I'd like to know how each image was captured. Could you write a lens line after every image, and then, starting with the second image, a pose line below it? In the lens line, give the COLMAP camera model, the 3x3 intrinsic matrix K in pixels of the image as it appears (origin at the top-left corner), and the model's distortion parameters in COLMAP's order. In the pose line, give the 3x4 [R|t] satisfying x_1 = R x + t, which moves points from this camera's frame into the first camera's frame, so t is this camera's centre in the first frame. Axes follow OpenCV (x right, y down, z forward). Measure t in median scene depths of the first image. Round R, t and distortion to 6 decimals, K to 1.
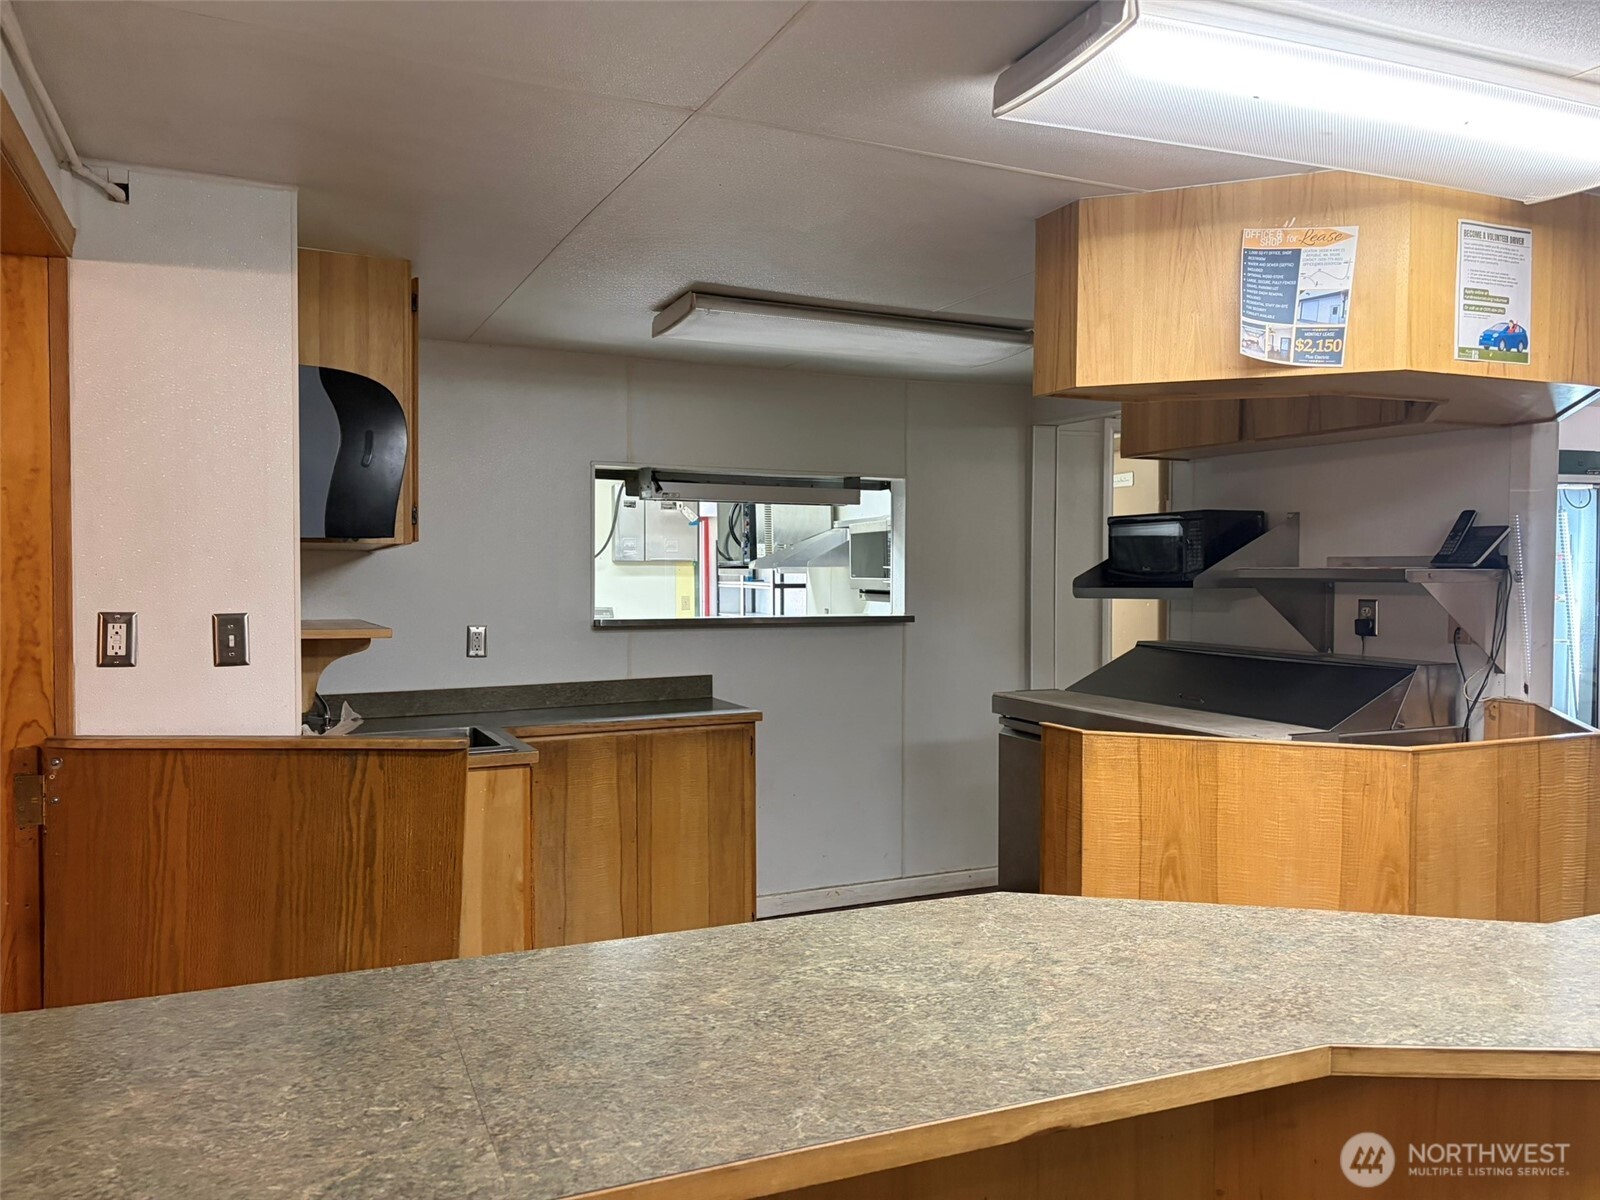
lens RADIAL K [[1195.5, 0, 807.5], [0, 1195.5, 605.5], [0, 0, 1]] dist [0.035568, -0.026171]
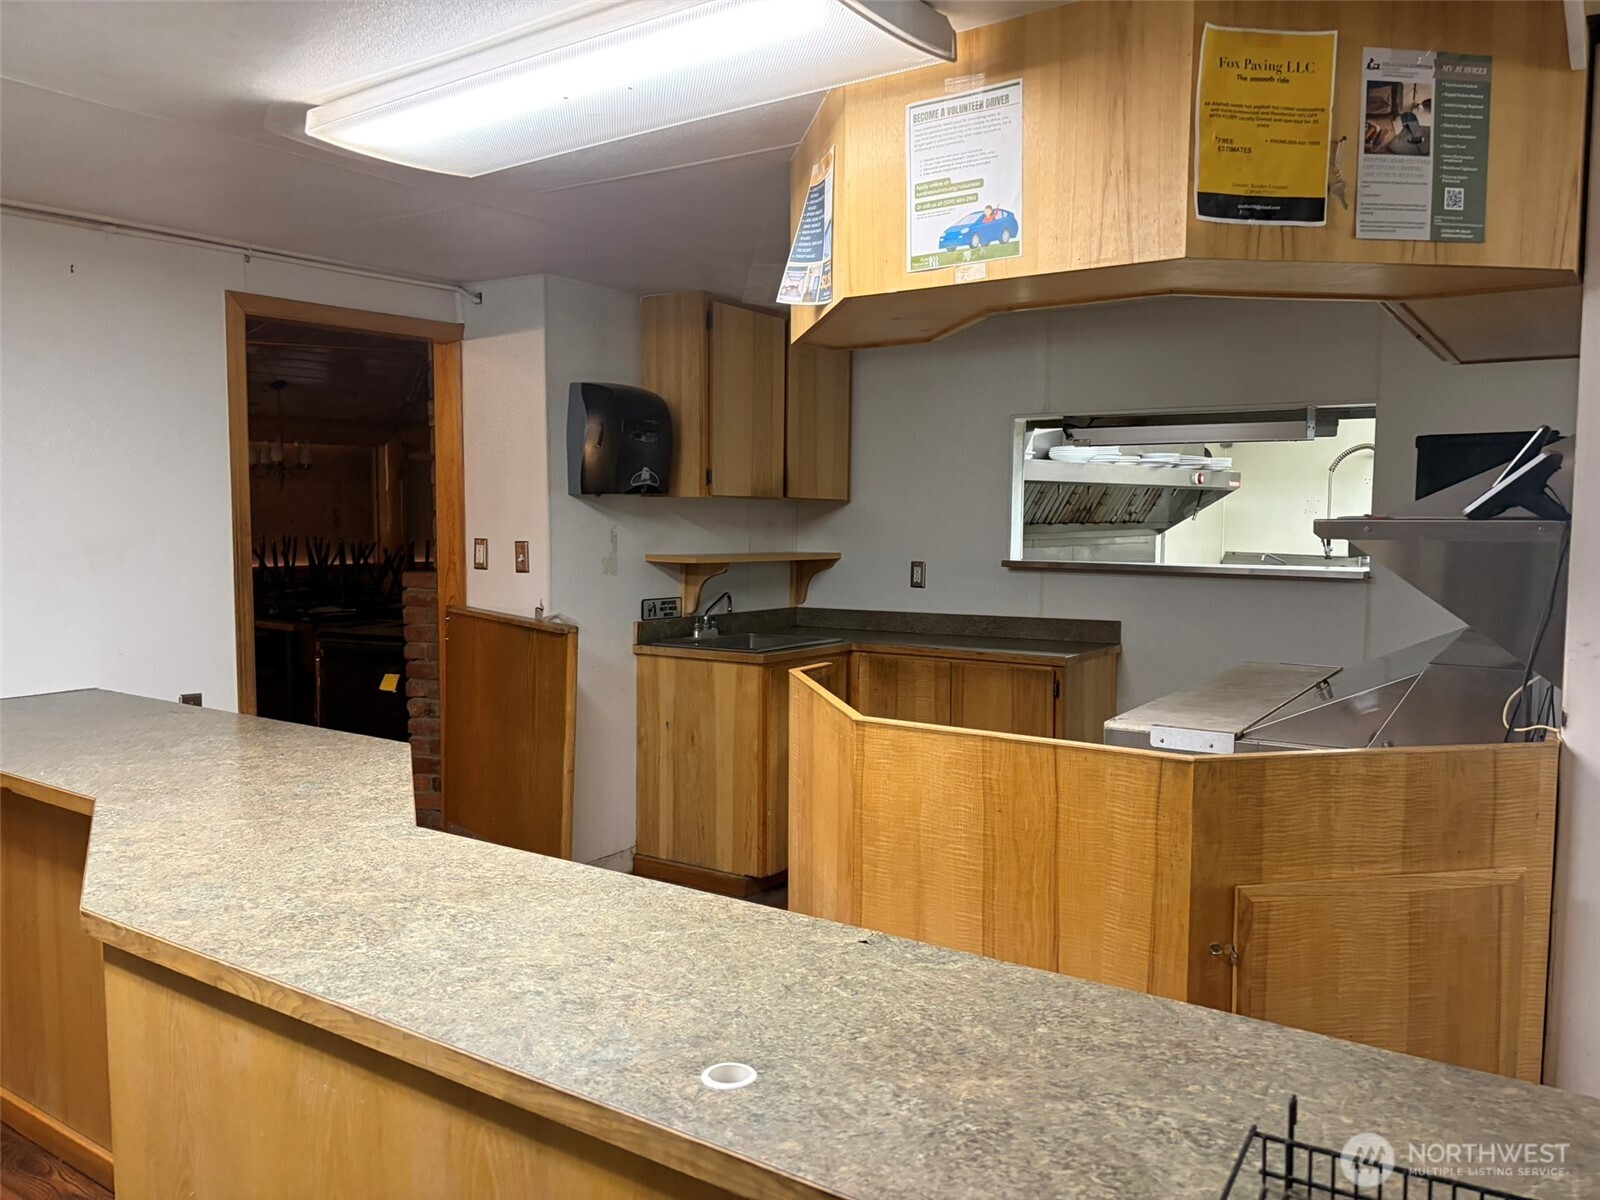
lens RADIAL K [[1195.5, 0, 812.0], [0, 1195.5, 604.3], [0, 0, 1]] dist [0.035568, -0.026171]
pose [[0.533028, 0.067154, -0.843428, 1.203211], [-0.026507, 0.997681, 0.062684, -0.021668], [0.845682, -0.011056, 0.533572, 0.479164]]
